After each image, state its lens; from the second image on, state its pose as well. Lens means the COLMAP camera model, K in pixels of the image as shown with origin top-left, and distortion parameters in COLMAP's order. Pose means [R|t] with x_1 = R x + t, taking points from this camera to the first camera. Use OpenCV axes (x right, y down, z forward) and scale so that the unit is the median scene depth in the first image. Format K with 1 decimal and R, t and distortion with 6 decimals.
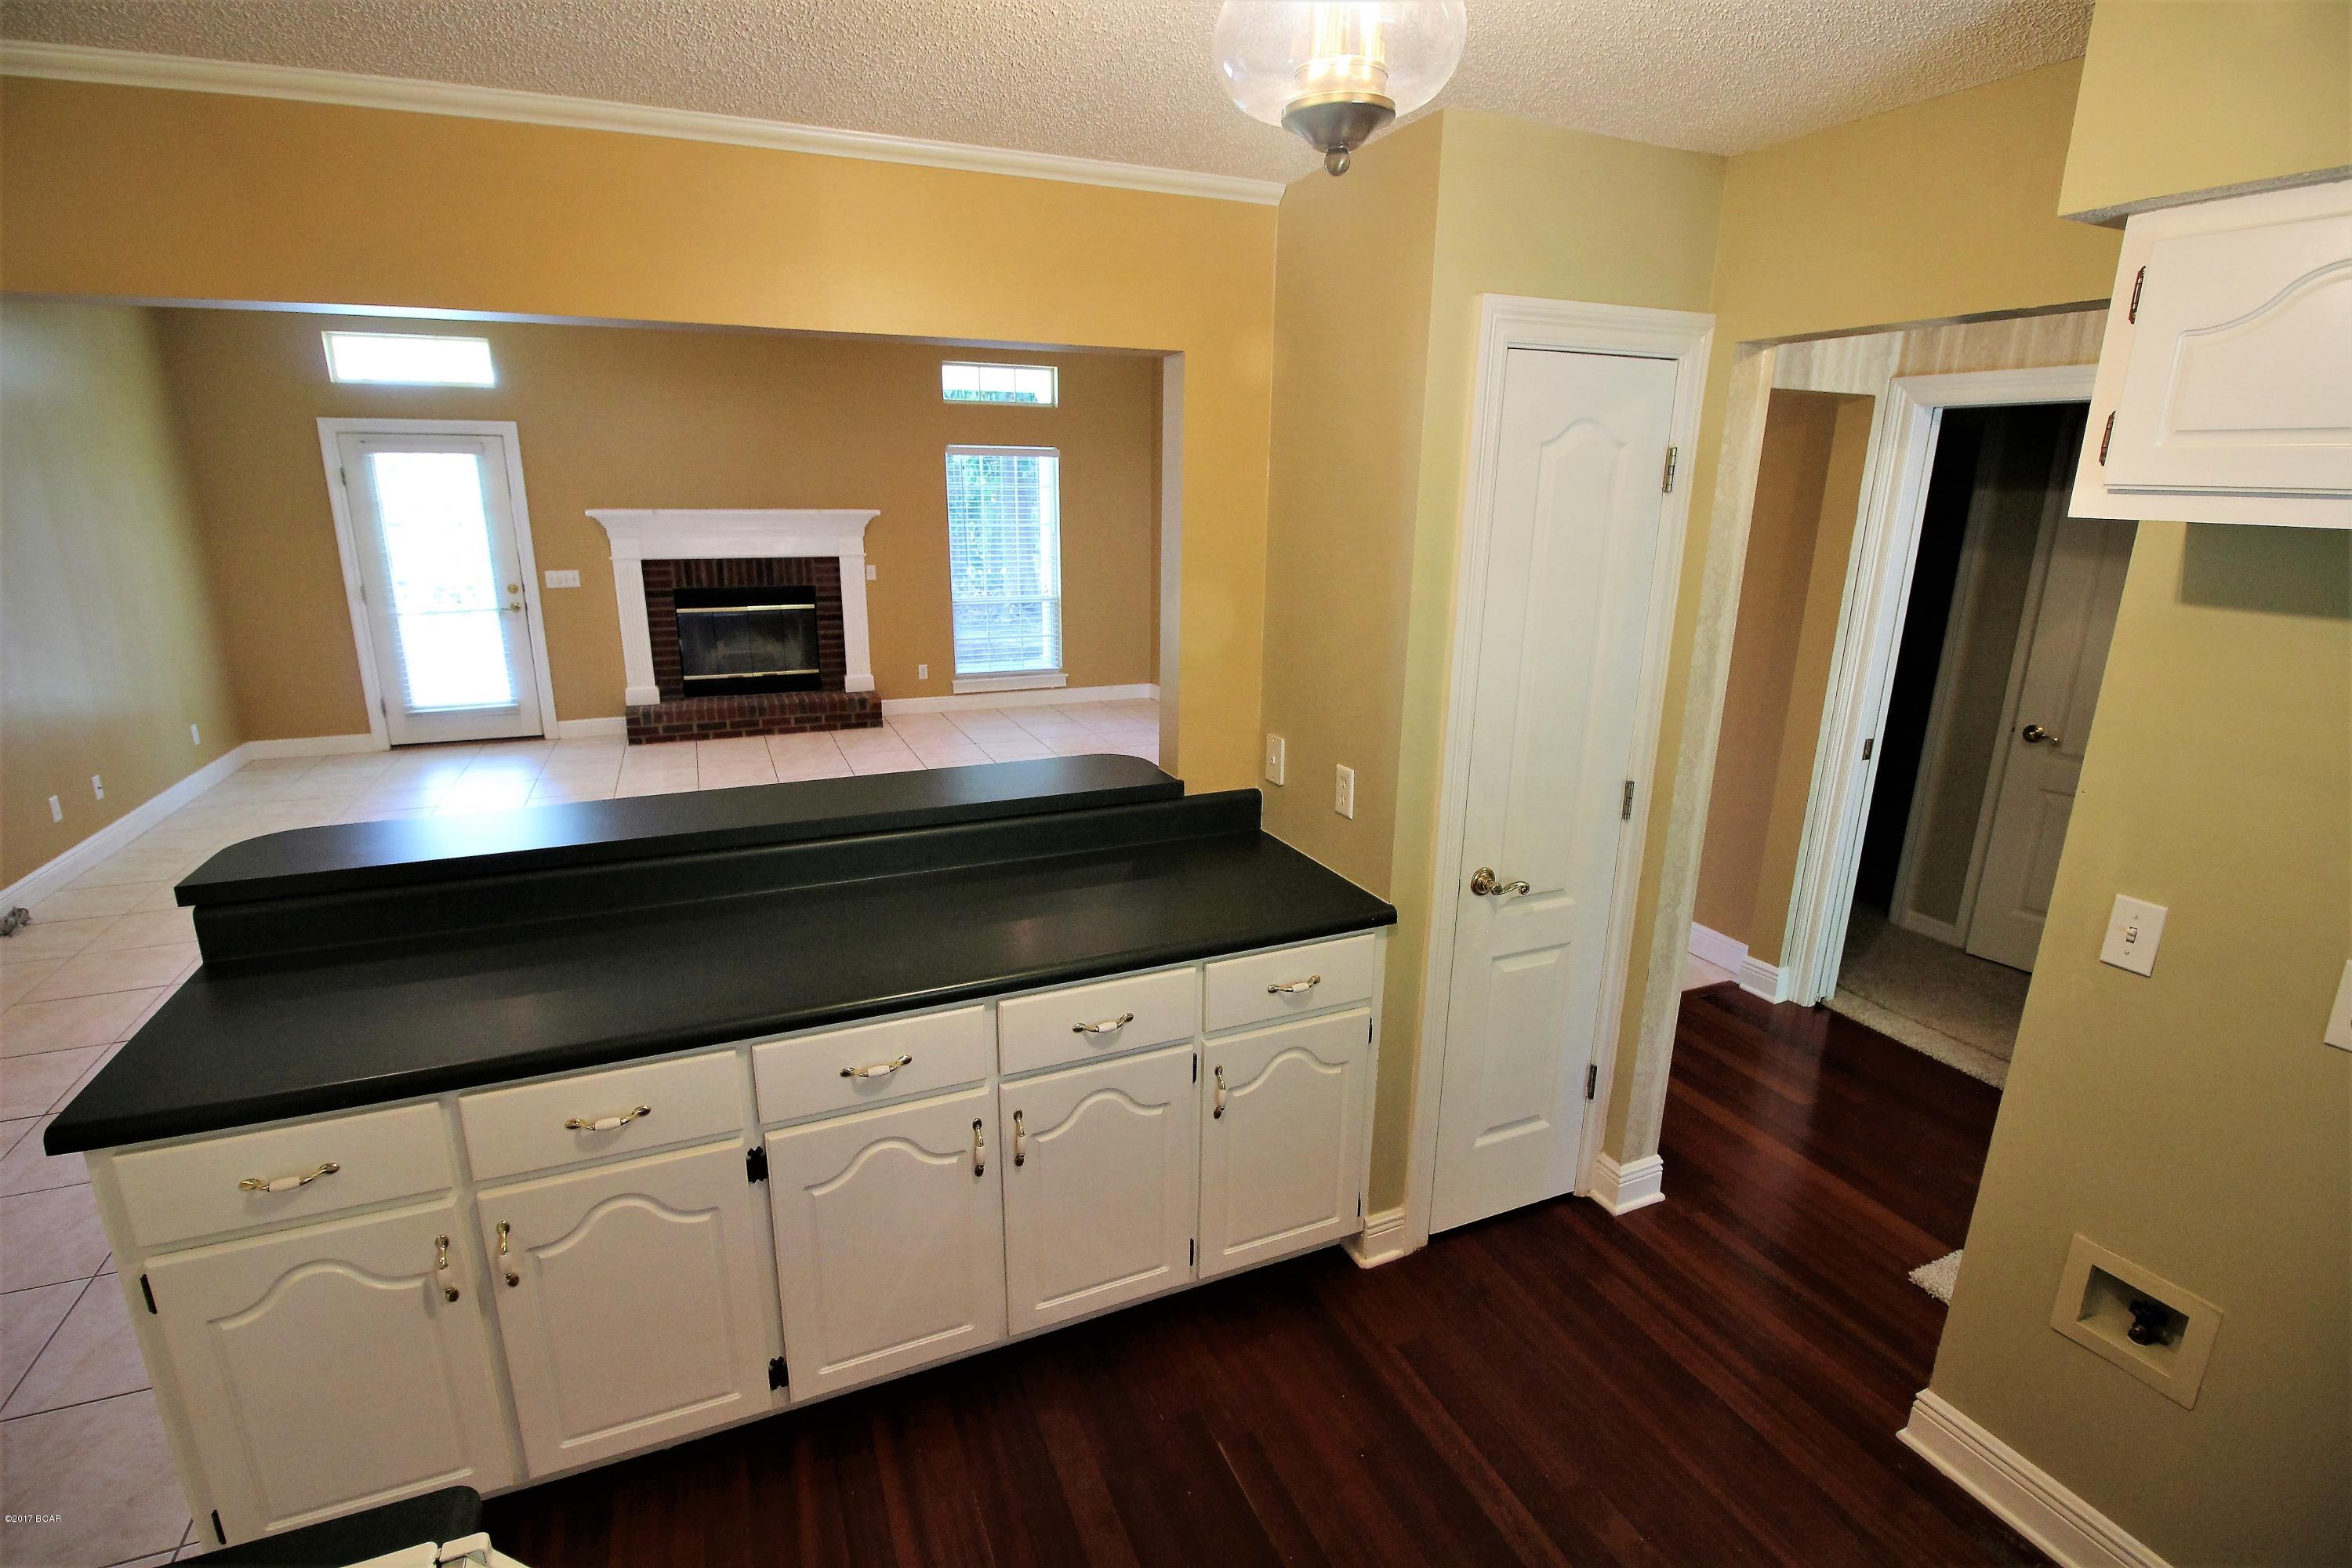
lens RADIAL K [[1088.8, 0, 1159.3], [0, 1088.8, 787.5], [0, 0, 1]] dist [-0.012140, -0.005136]
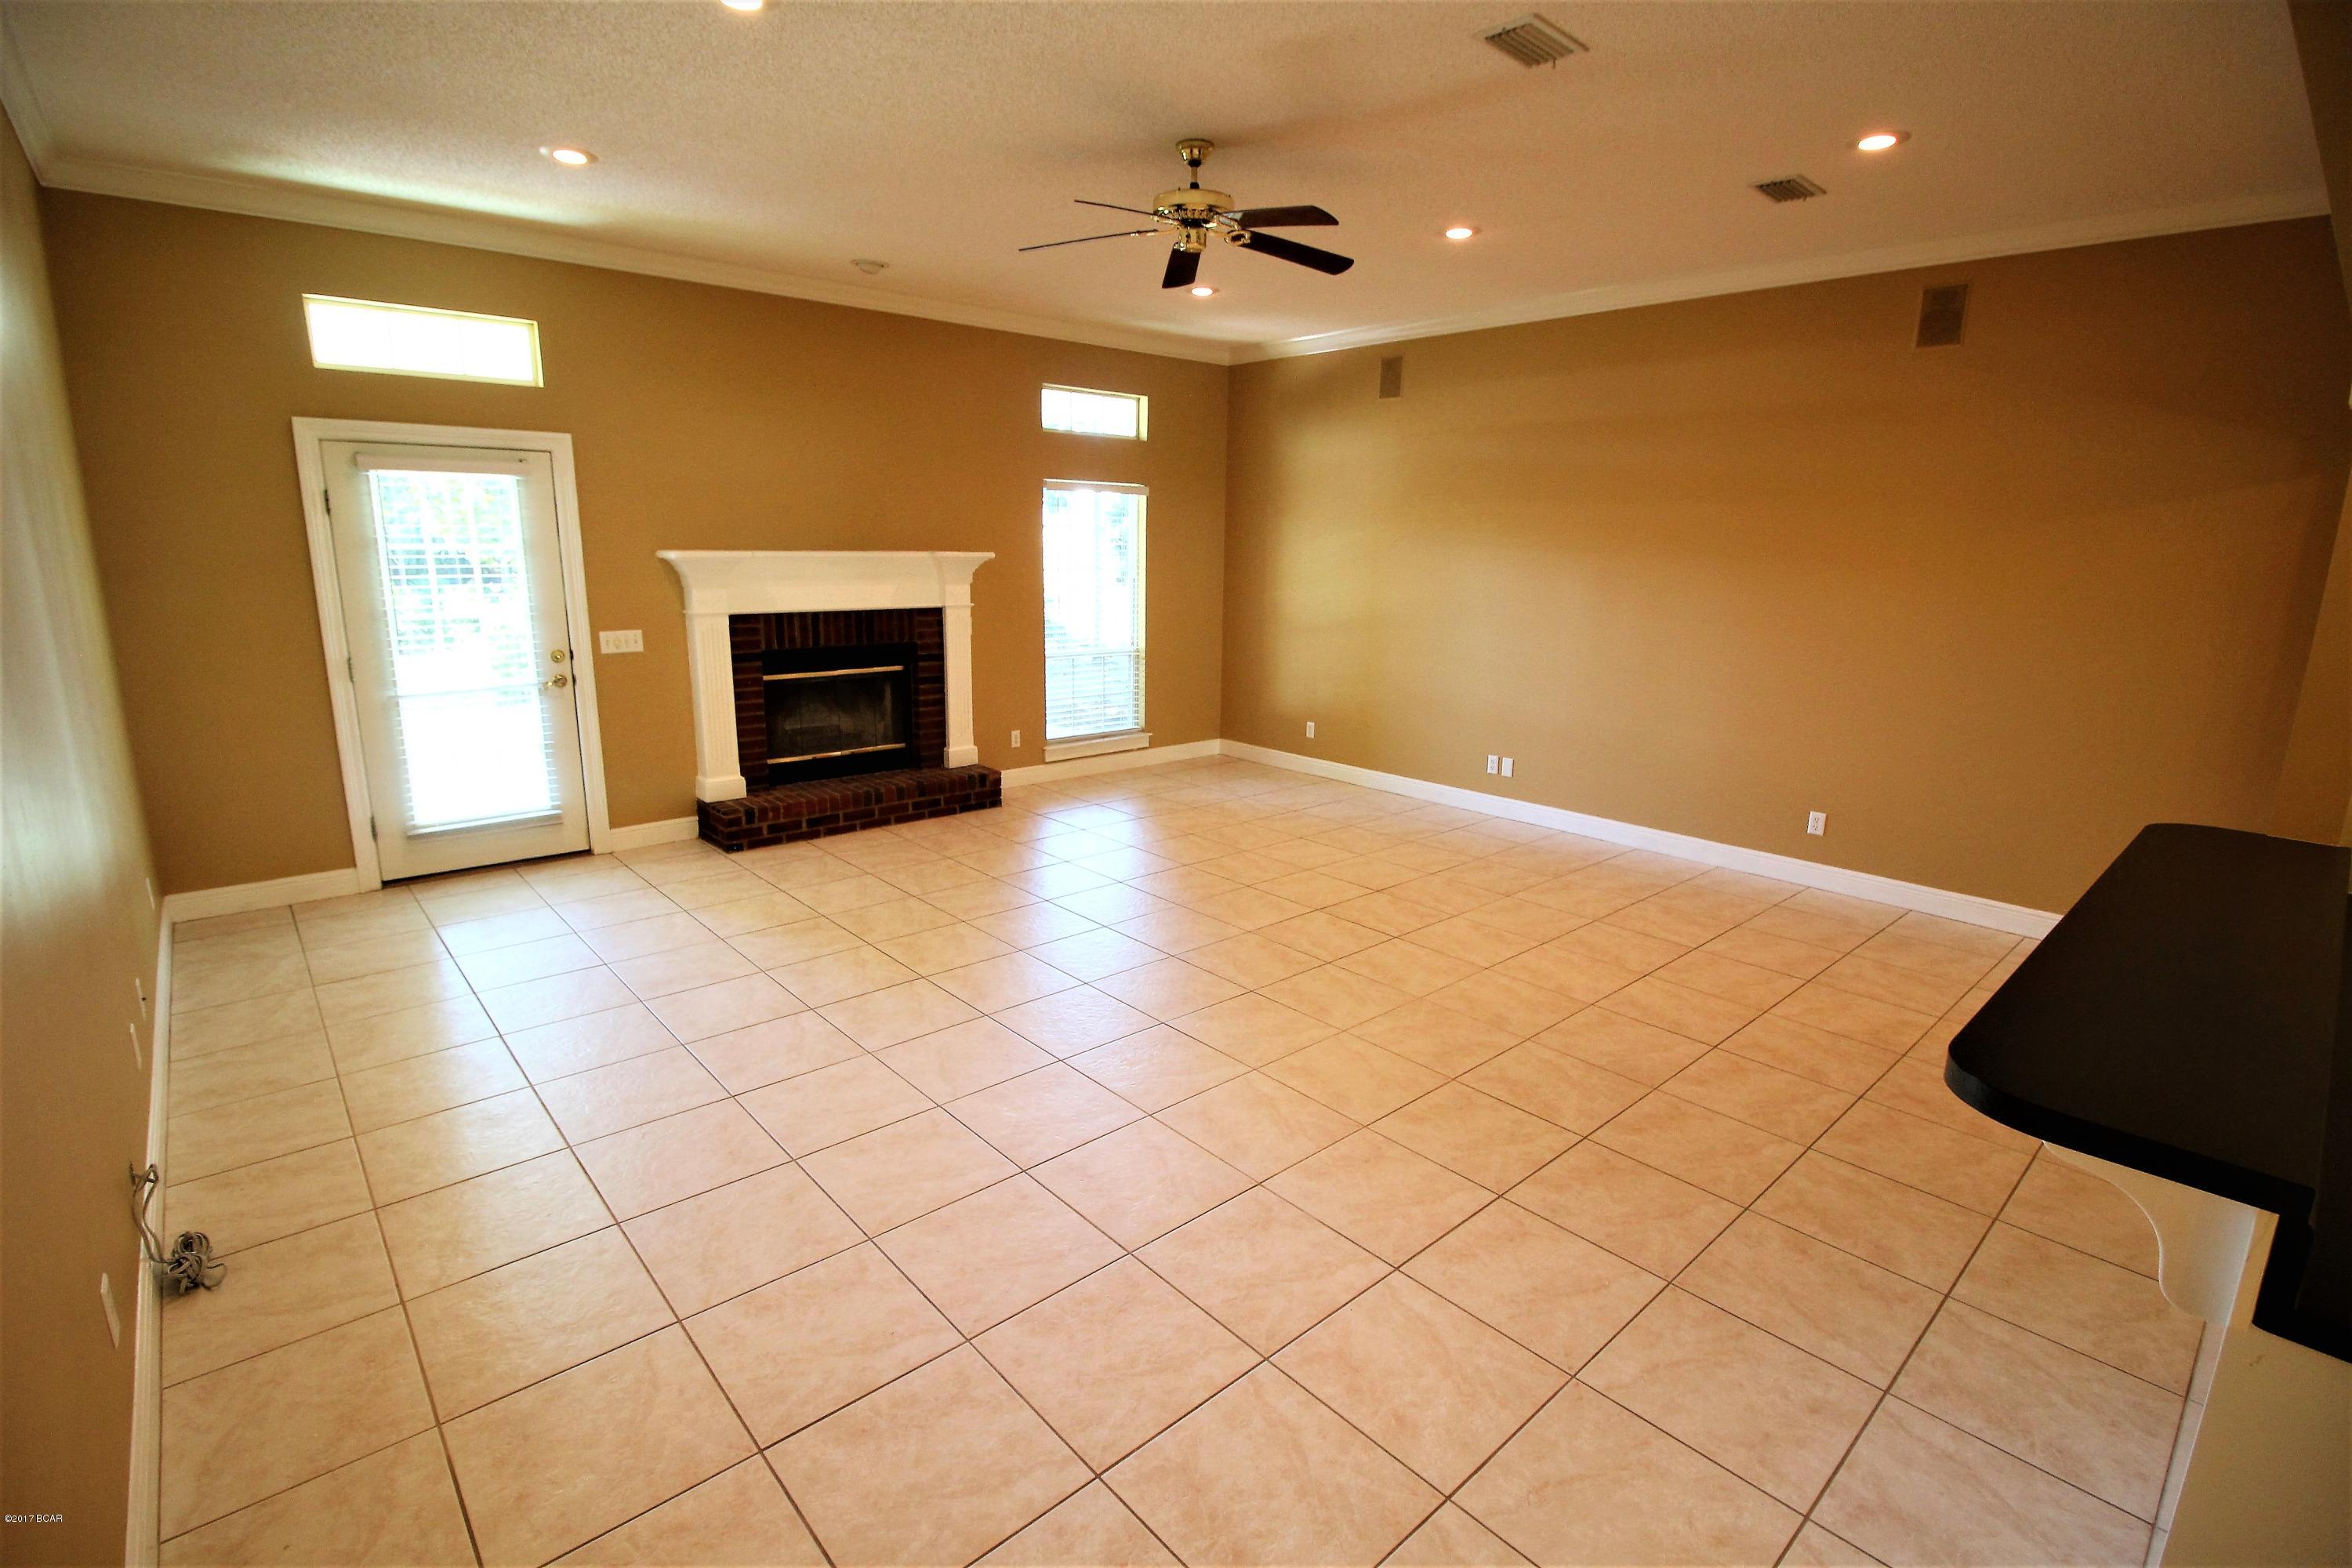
lens RADIAL K [[1088.8, 0, 1161.0], [0, 1088.8, 786.9], [0, 0, 1]] dist [-0.012140, -0.005136]
pose [[0.948299, -0.066770, 0.310274, -0.429294], [0.080069, 0.996328, -0.030310, -0.037546], [-0.307111, 0.053586, 0.950164, 0.166762]]
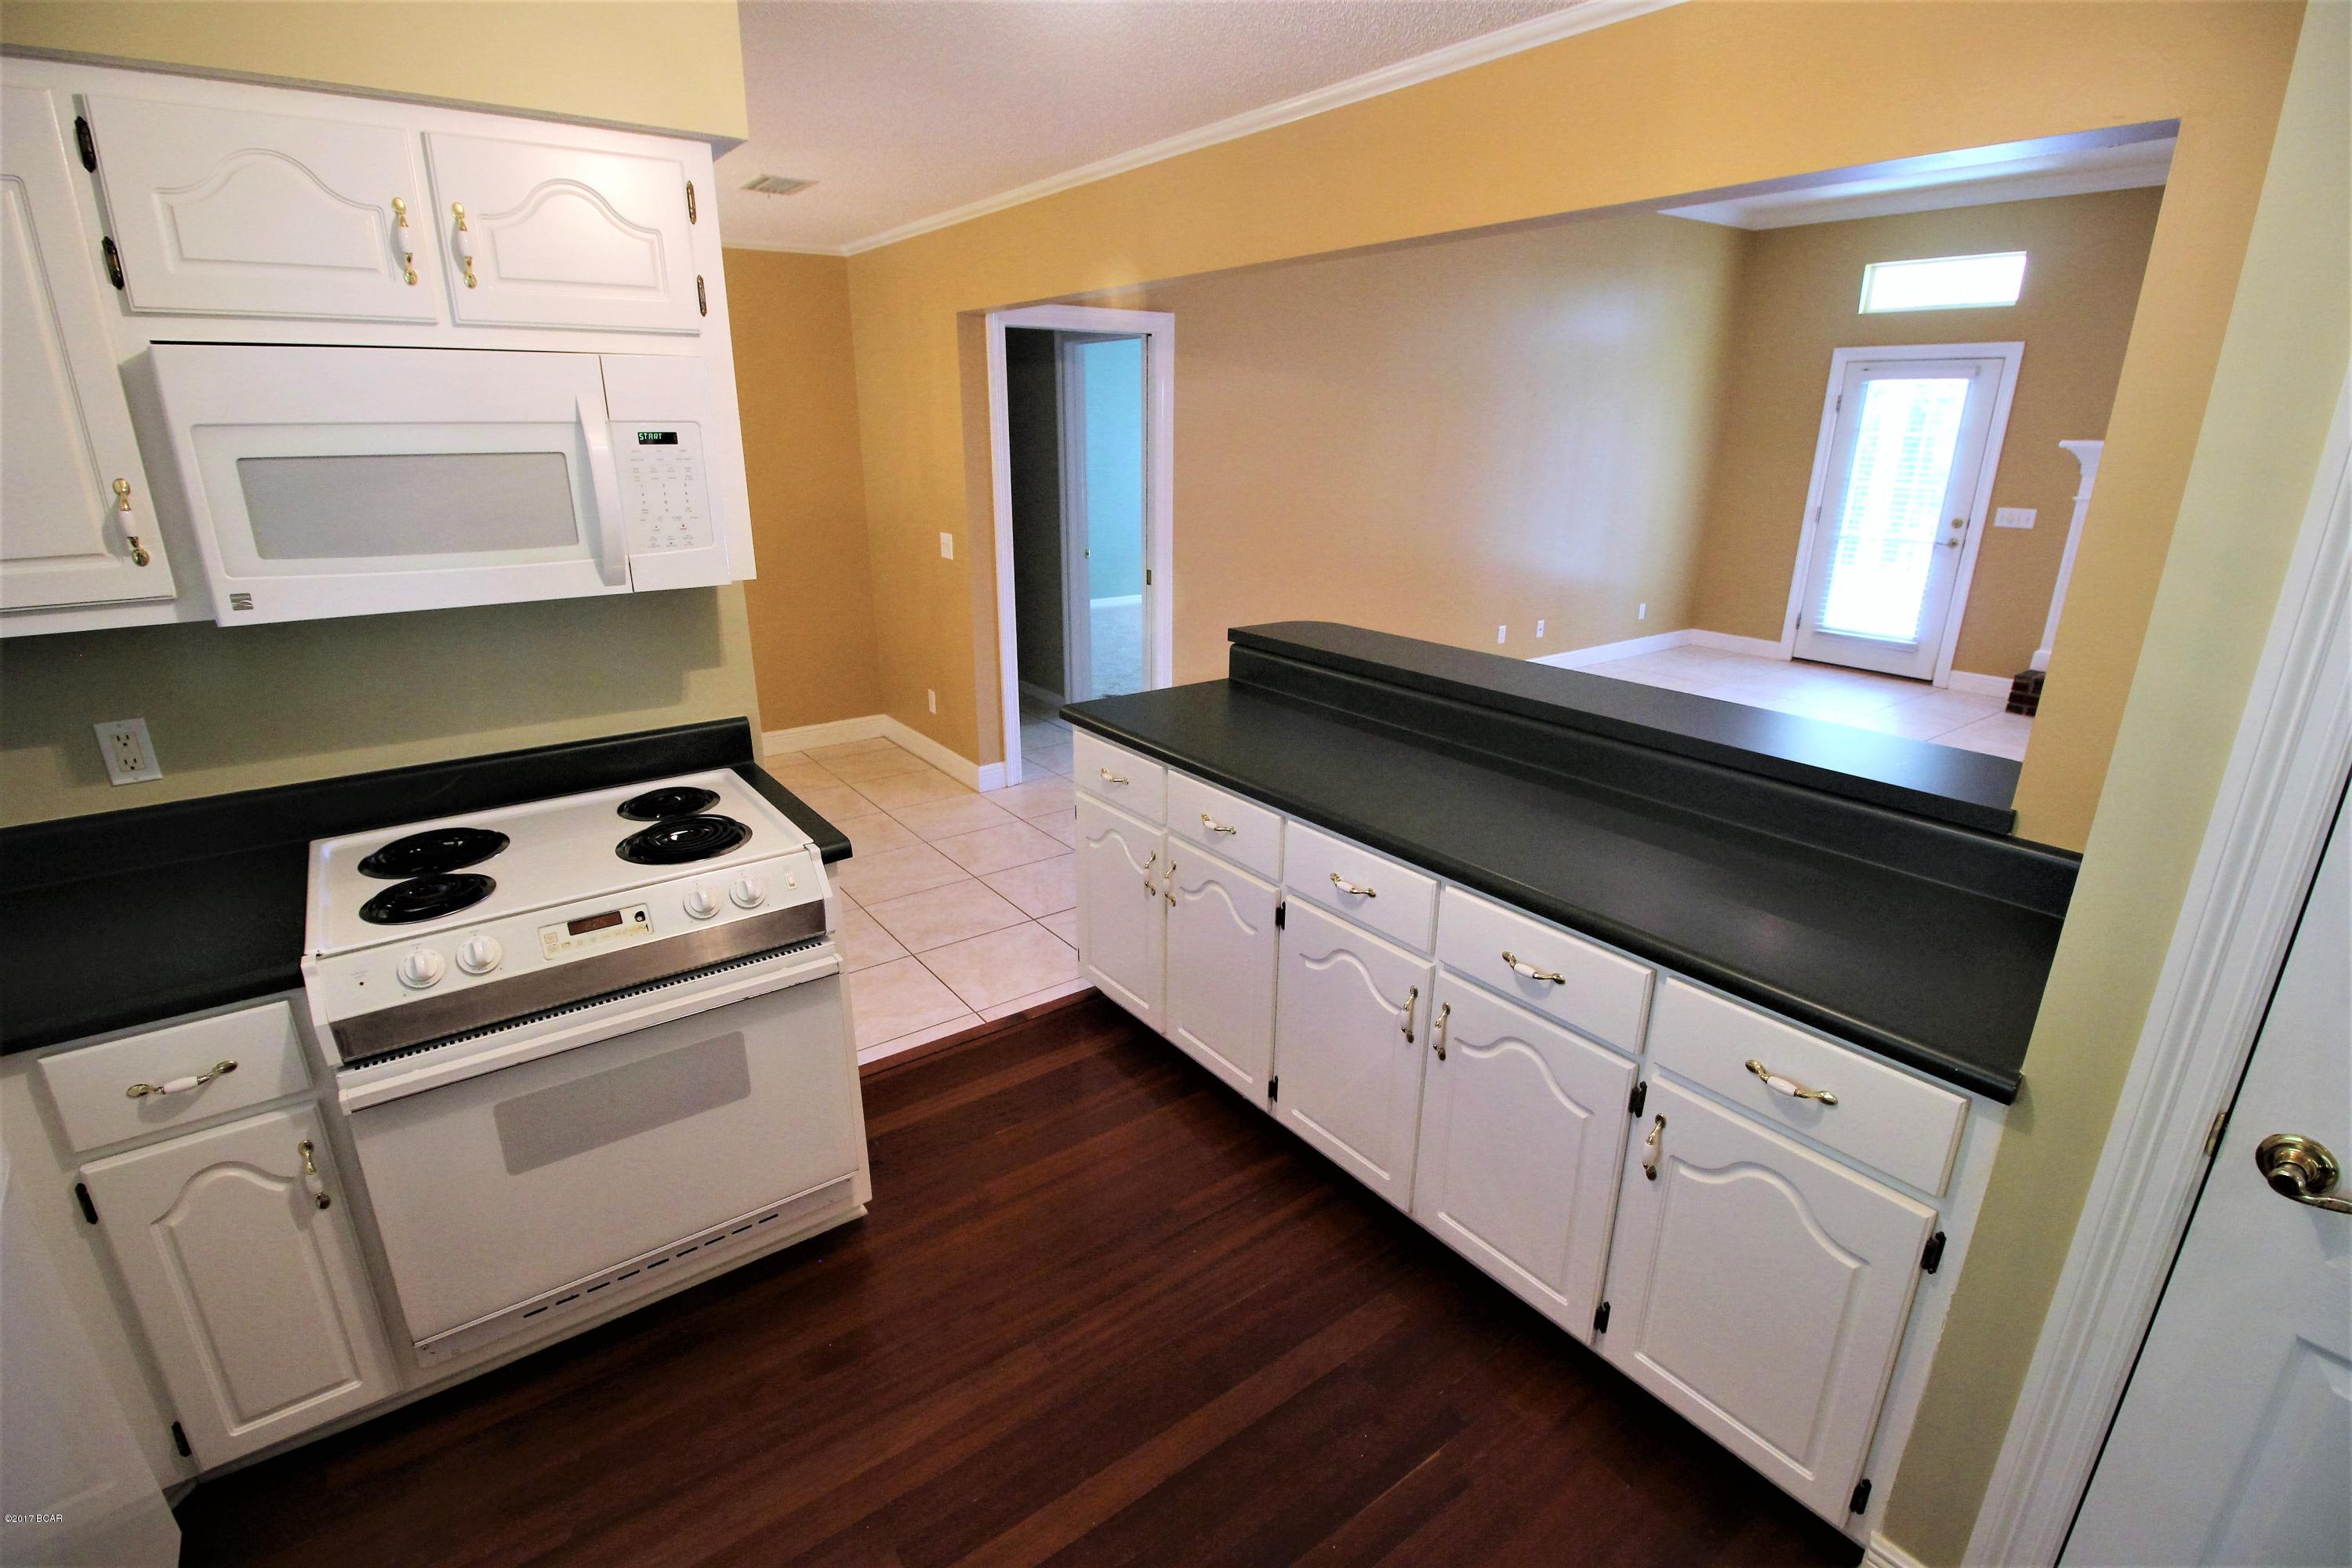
lens RADIAL K [[1088.8, 0, 1164.4], [0, 1088.8, 782.3], [0, 0, 1]] dist [-0.012140, -0.005136]
pose [[0.220340, 0.299510, -0.928302, 0.187029], [-0.260443, 0.935205, 0.239919, -0.017491], [0.940011, 0.188906, 0.284068, 0.121546]]
